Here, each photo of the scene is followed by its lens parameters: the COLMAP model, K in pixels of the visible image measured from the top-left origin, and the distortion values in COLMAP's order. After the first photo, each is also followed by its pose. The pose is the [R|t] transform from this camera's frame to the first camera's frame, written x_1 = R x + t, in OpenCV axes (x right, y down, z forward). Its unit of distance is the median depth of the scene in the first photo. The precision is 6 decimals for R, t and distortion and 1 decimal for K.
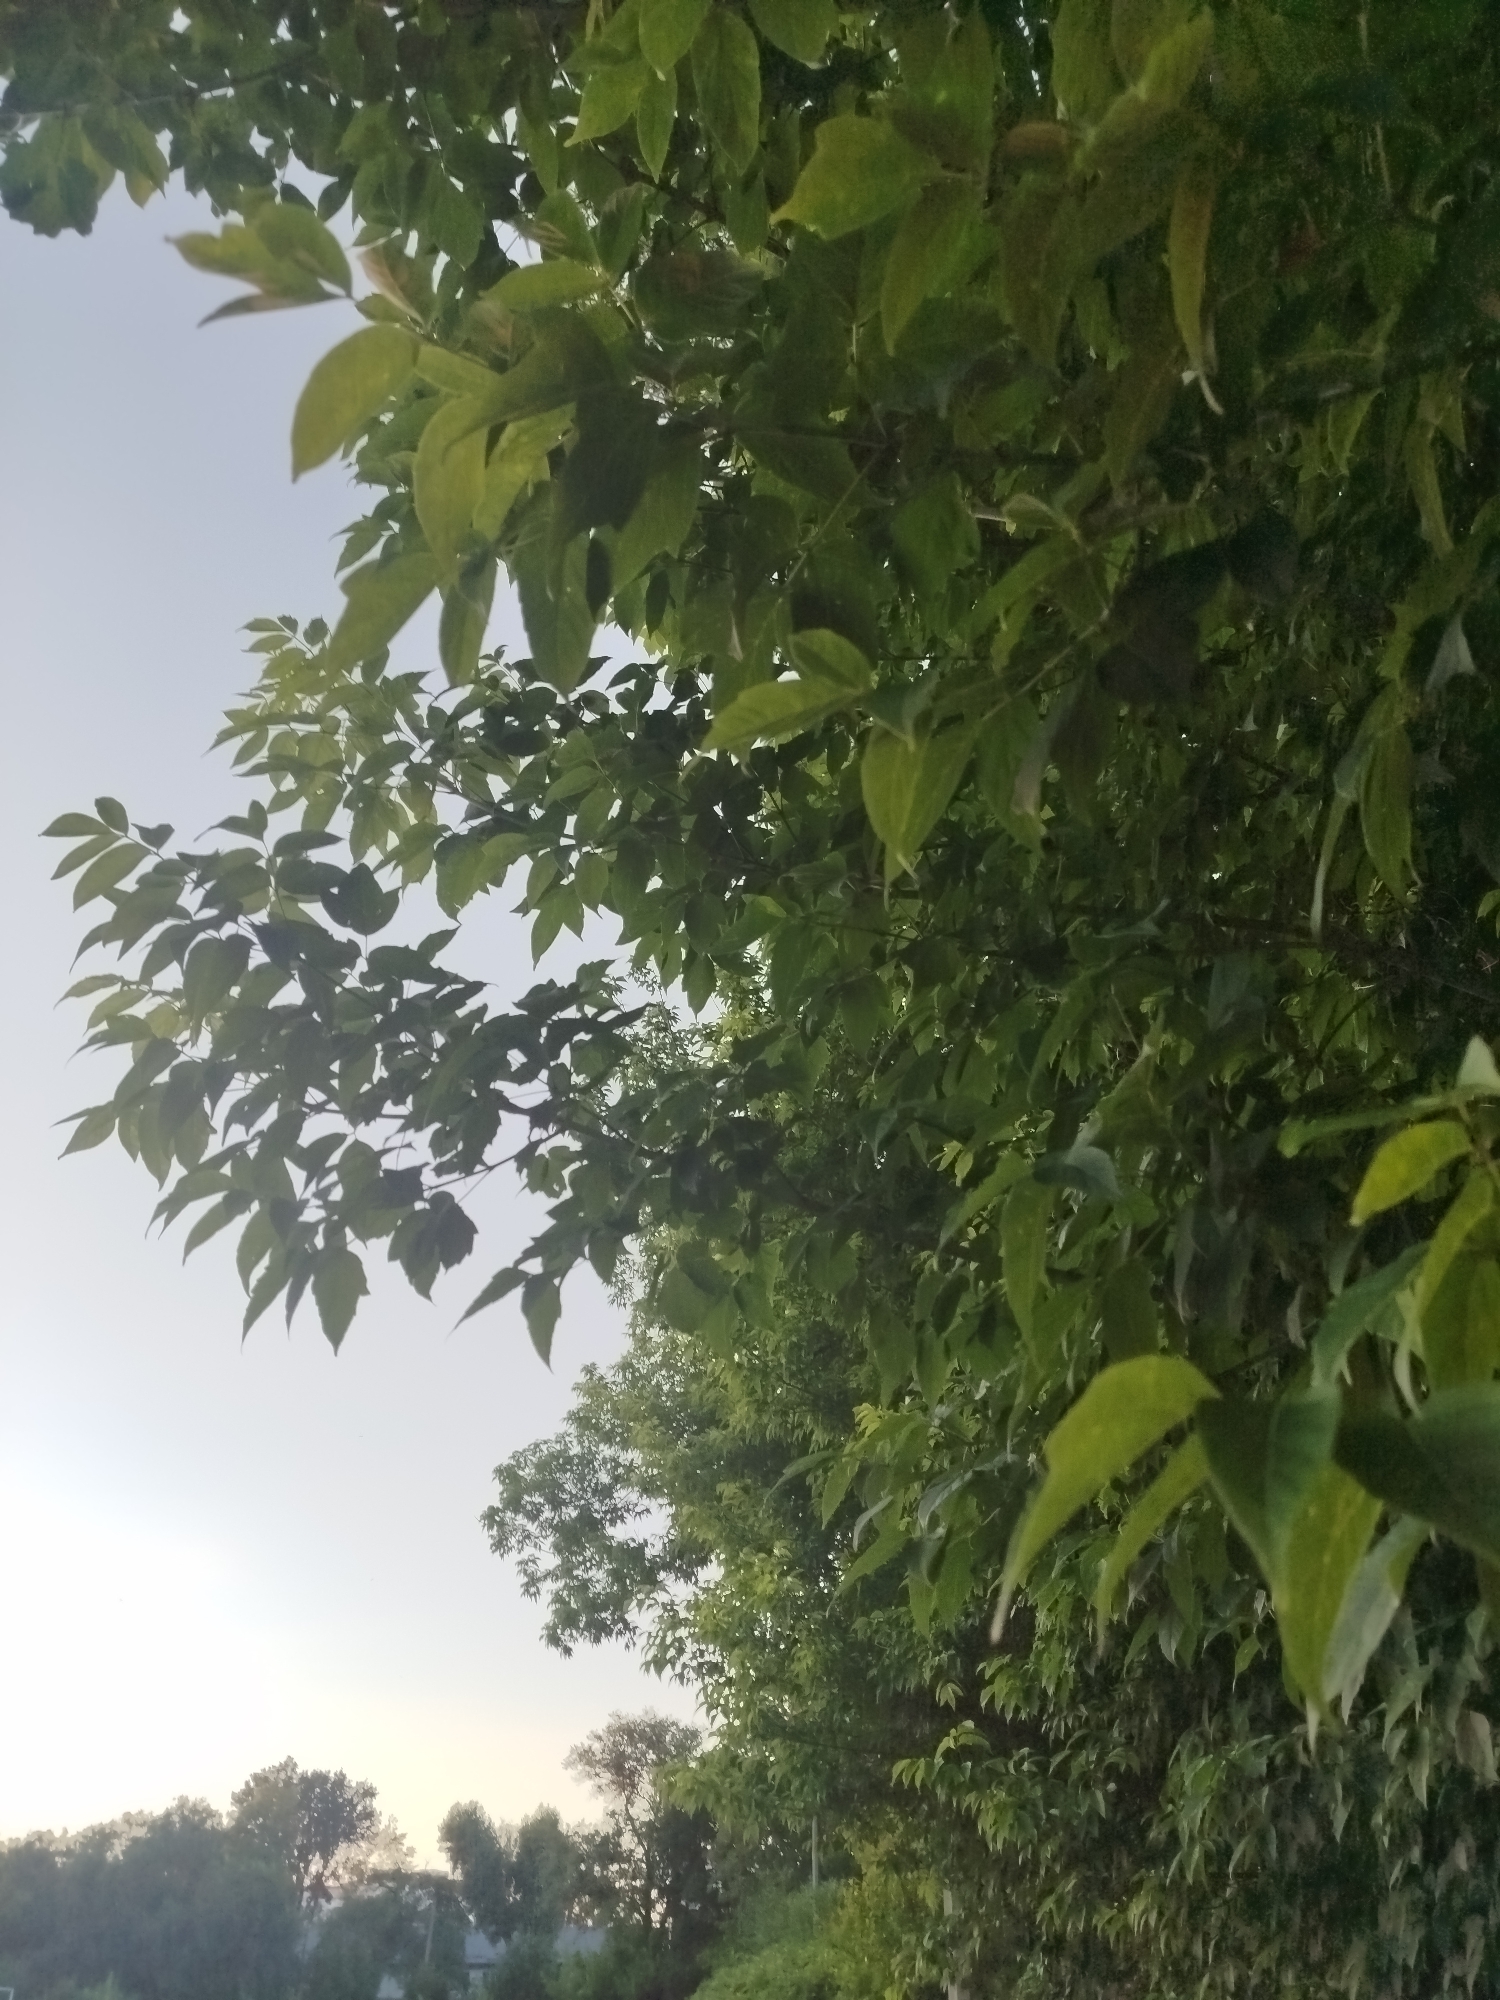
lens RADIAL K [[1409.5, 0, 760.9], [0, 1409.5, 991.9], [0, 0, 1]] dist [-0.000048, -0.005382]
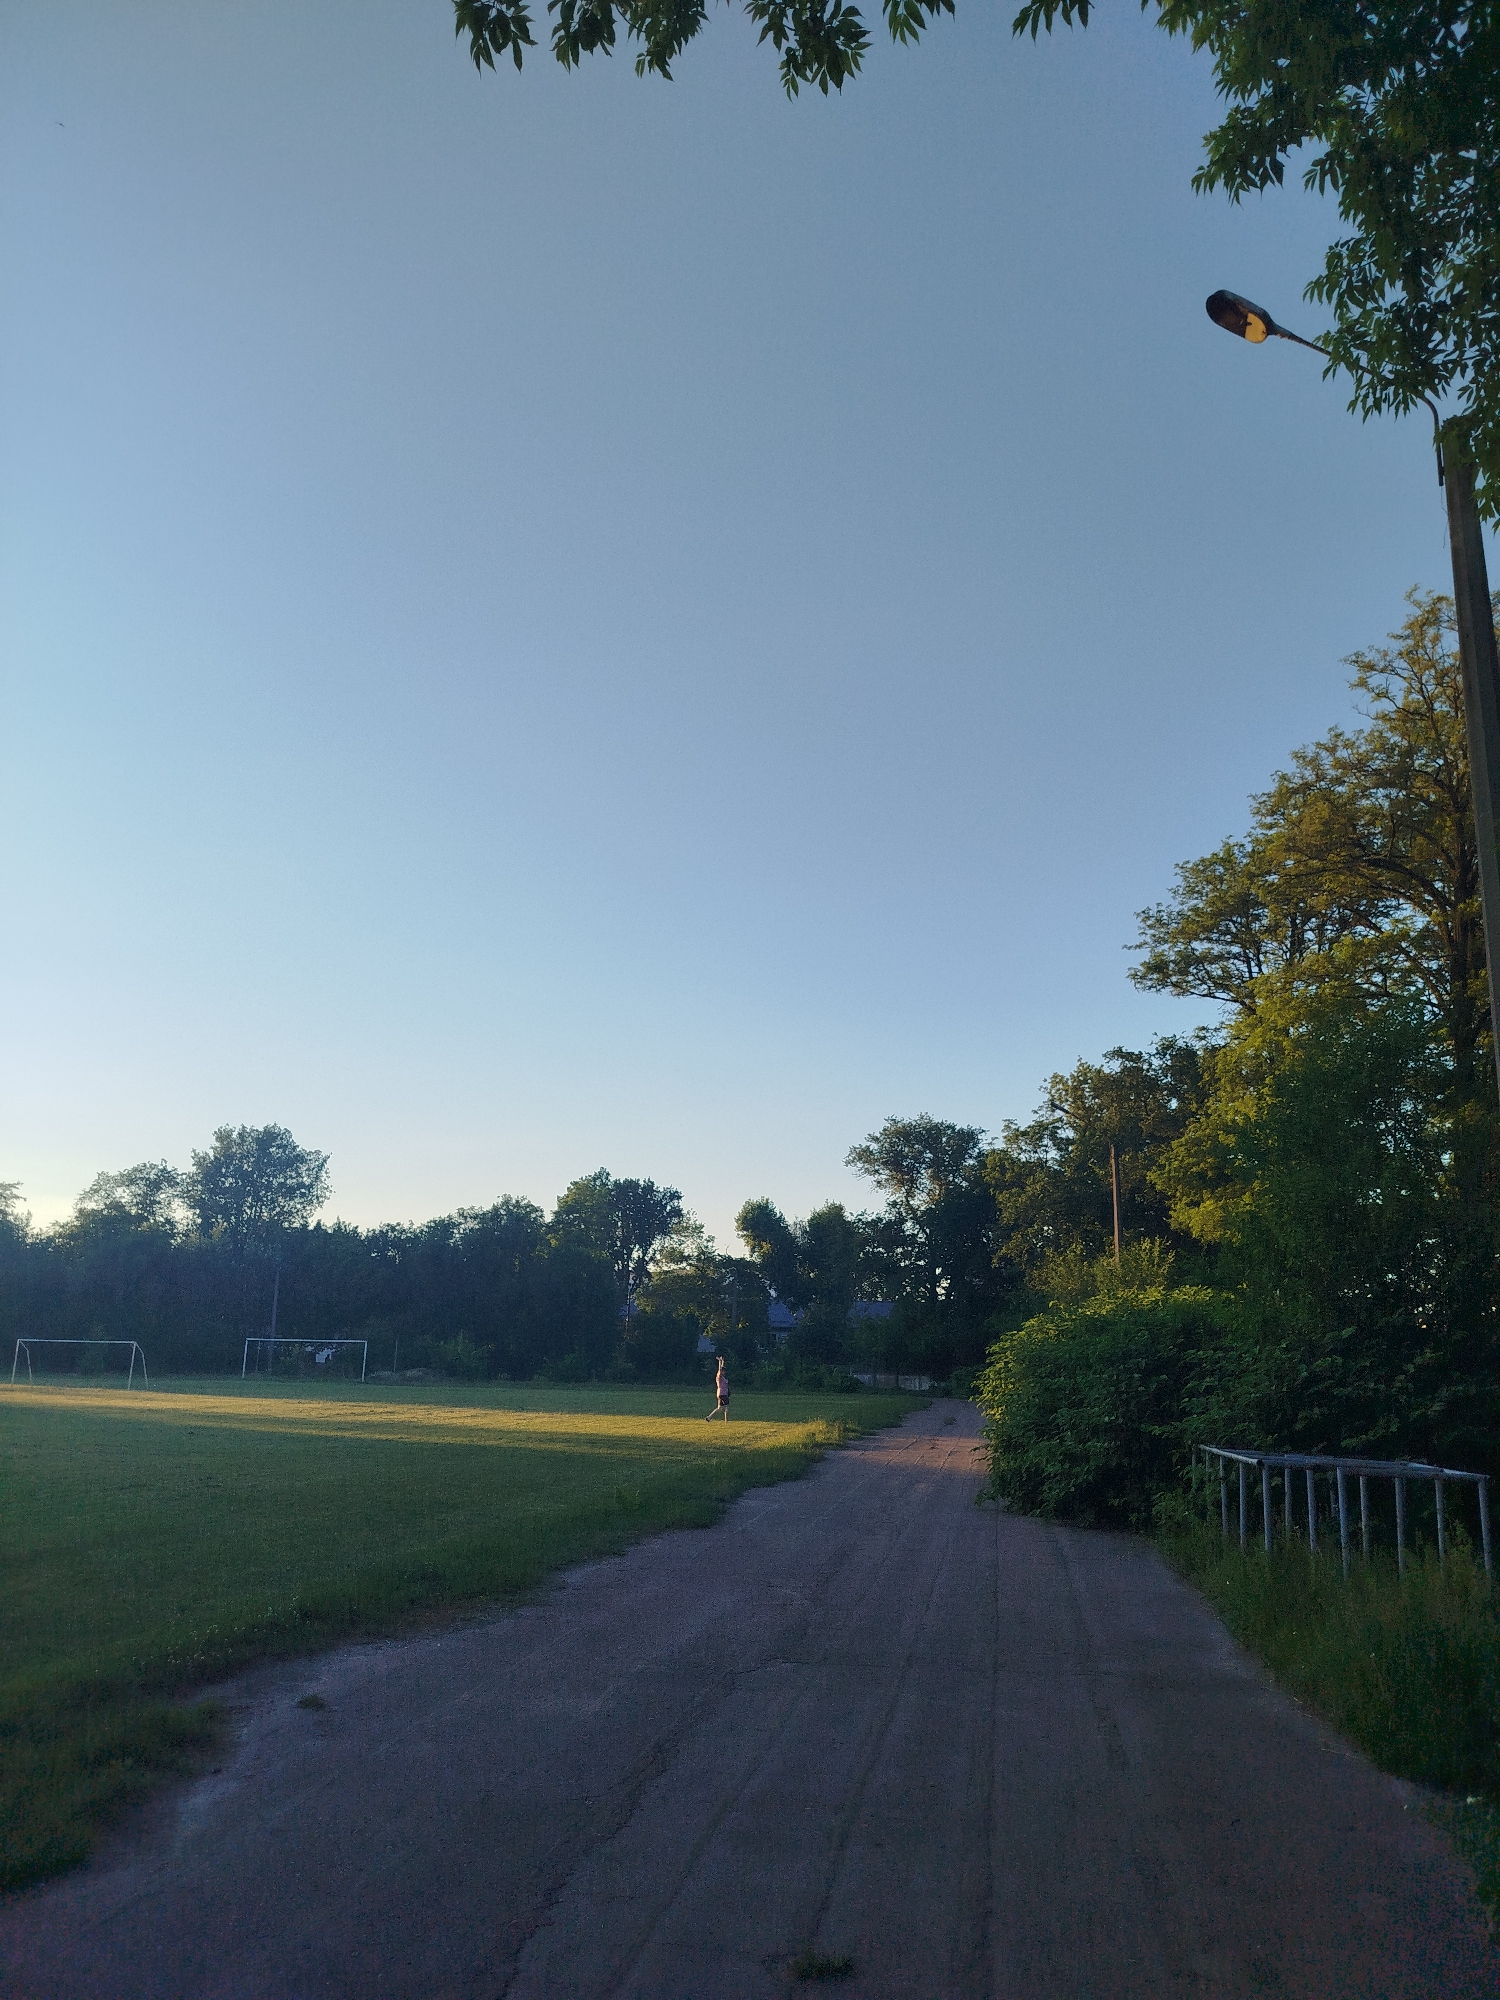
lens RADIAL K [[1382.3, 0, 759.1], [0, 1382.3, 990.6], [0, 0, 1]] dist [0.039071, -0.007389]
pose [[0.982291, -0.030942, -0.184791, -0.007992], [0.094353, 0.933776, 0.345196, 0.063333], [0.161872, -0.356518, 0.920159, 0.085784]]
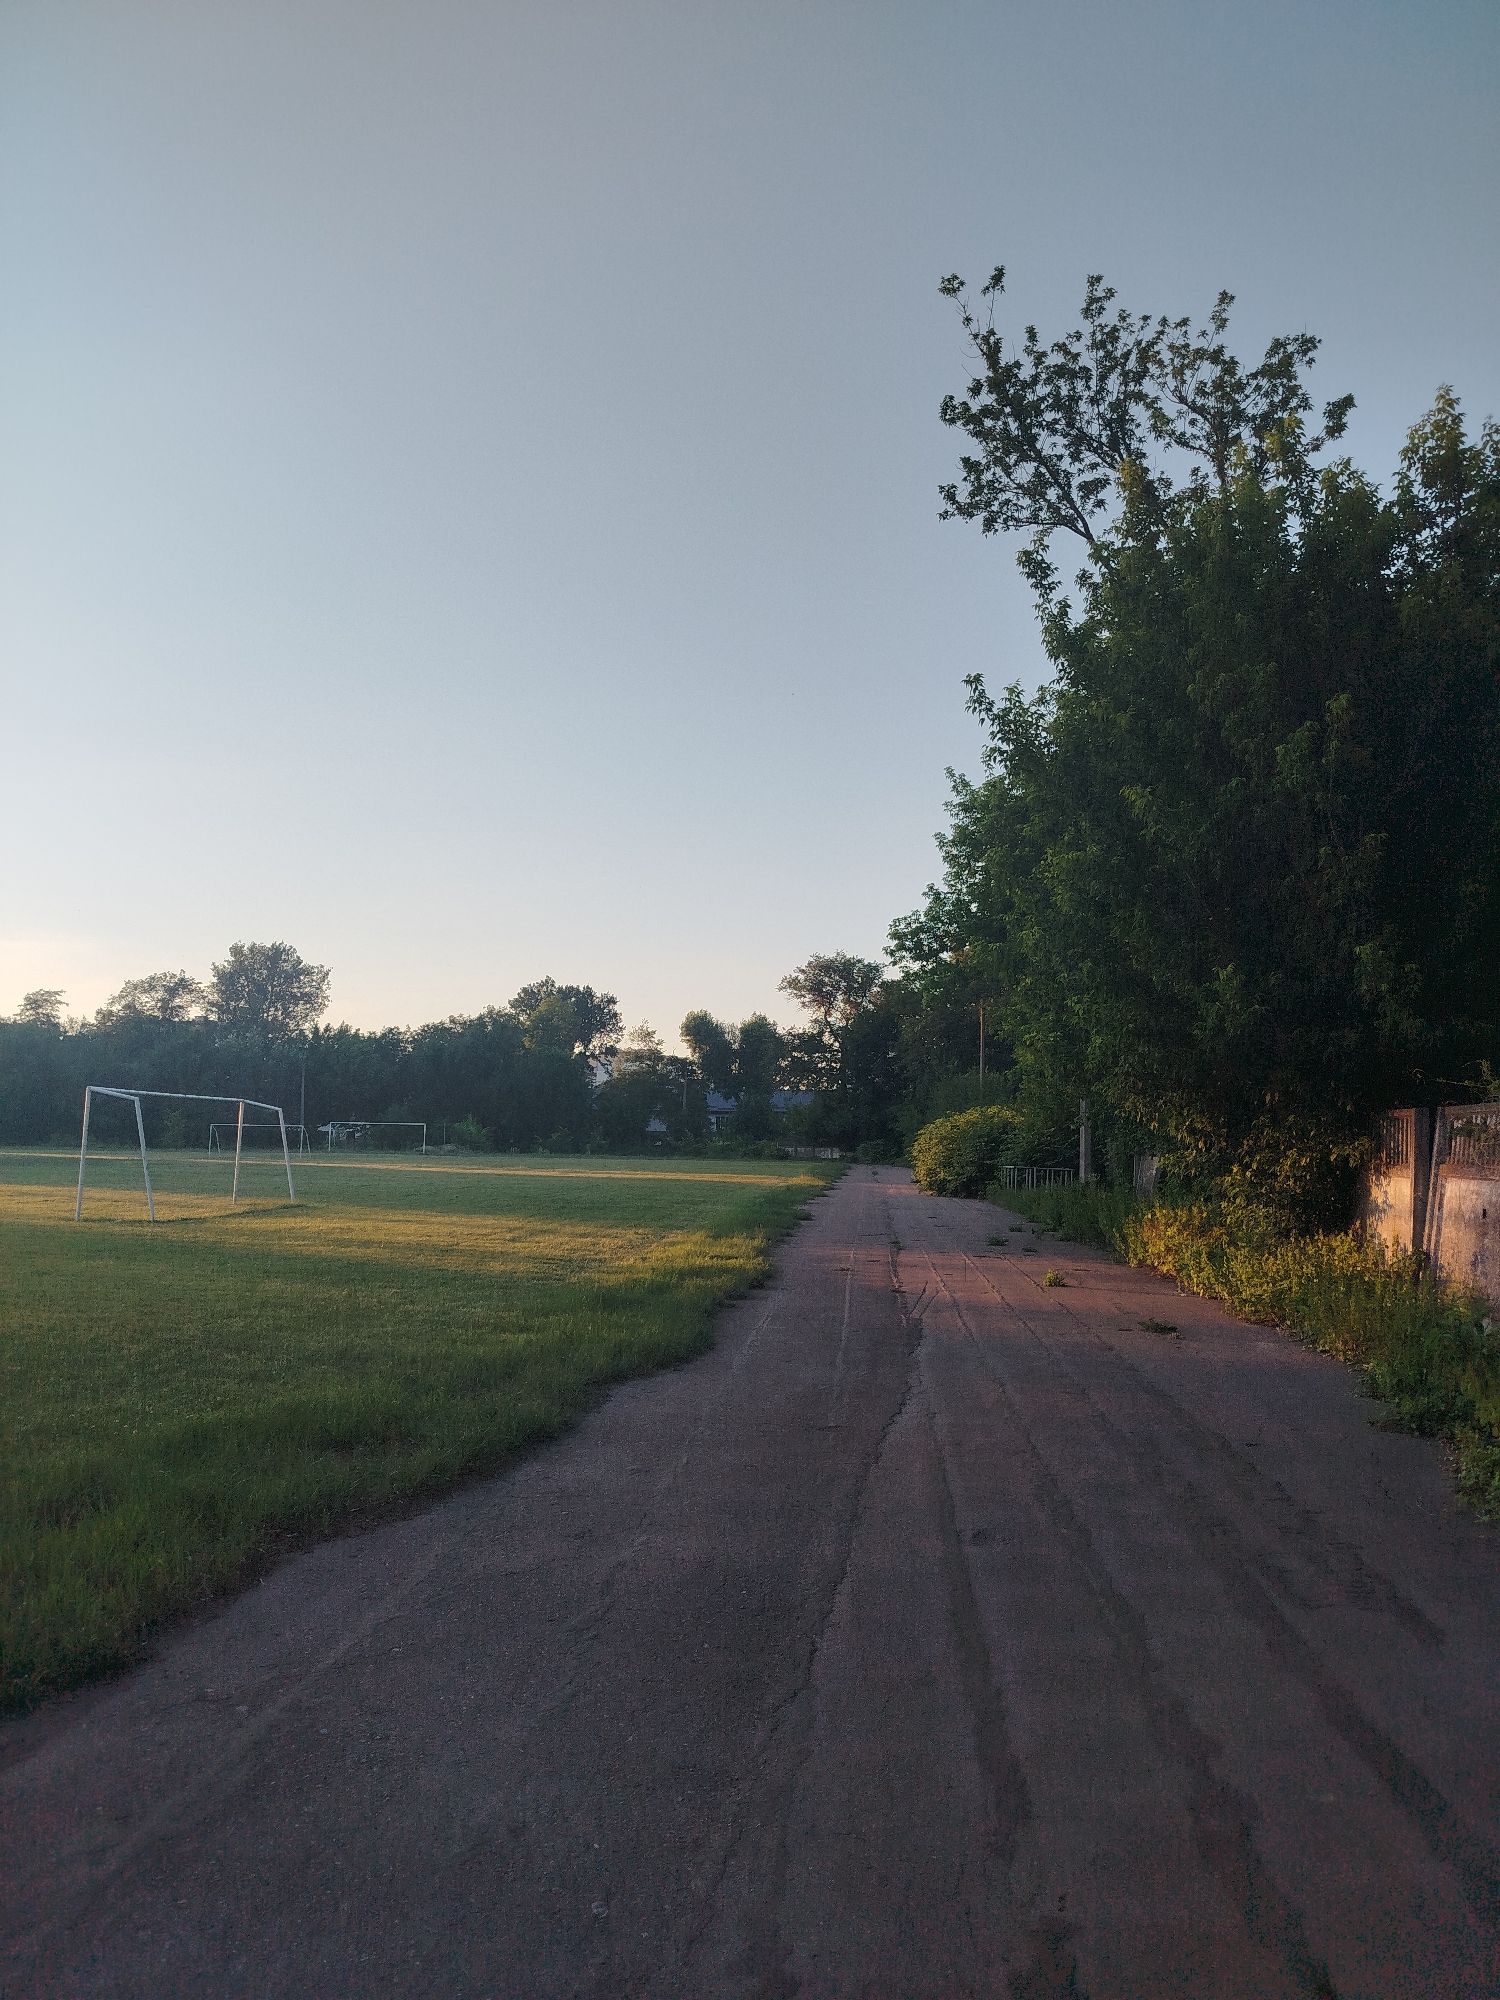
lens RADIAL K [[1382.3, 0, 757.1], [0, 1382.3, 1003.1], [0, 0, 1]] dist [0.039071, -0.007389]
pose [[0.994651, 0.006271, -0.103106, -0.021016], [0.046274, 0.865348, 0.499031, -0.078312], [0.092352, -0.501132, 0.860429, -0.111701]]
